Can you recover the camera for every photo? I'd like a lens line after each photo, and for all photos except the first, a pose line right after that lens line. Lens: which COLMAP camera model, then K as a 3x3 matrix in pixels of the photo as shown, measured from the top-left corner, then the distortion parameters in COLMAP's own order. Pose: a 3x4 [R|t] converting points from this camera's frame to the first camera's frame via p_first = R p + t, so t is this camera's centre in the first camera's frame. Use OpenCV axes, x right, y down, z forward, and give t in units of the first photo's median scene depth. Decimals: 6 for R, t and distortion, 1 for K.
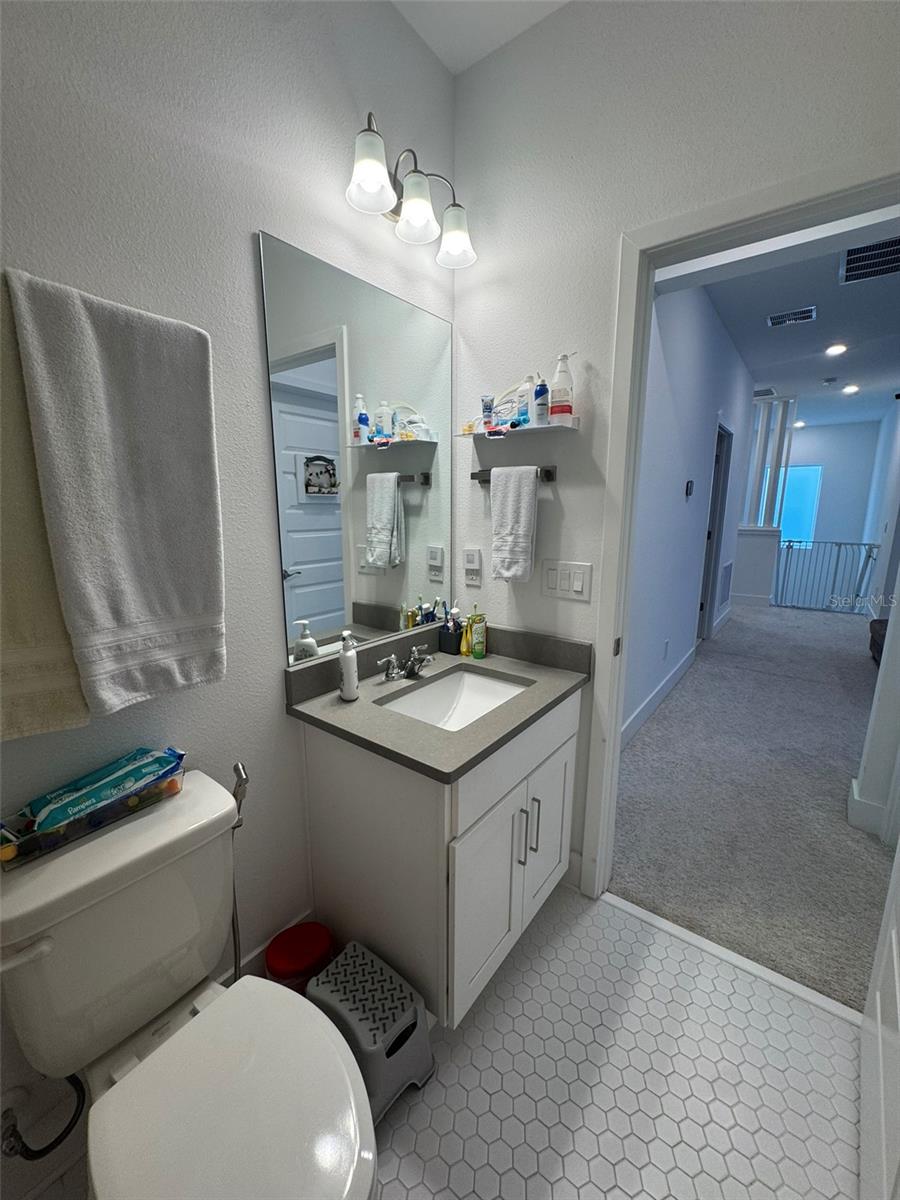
lens RADIAL K [[479.5, 0, 450.8], [0, 479.5, 596.1], [0, 0, 1]] dist [-0.004271, 0.000165]
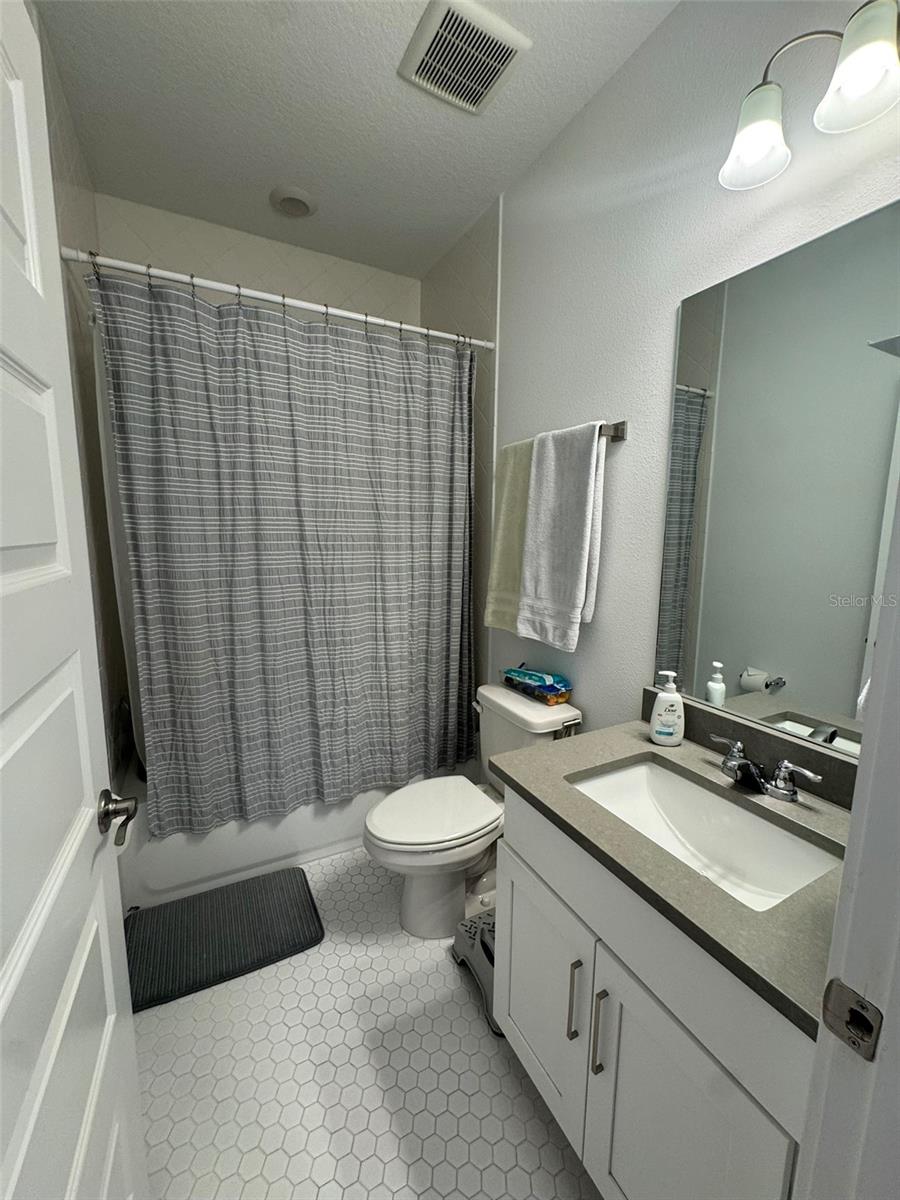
lens RADIAL K [[465.0, 0, 451.3], [0, 465.0, 594.9], [0, 0, 1]] dist [0.000868, 0.000441]
pose [[-0.403633, 0.118316, -0.907238, 1.073572], [-0.188036, 0.959707, 0.208816, -0.255144], [0.895390, 0.254878, -0.365122, 1.271630]]
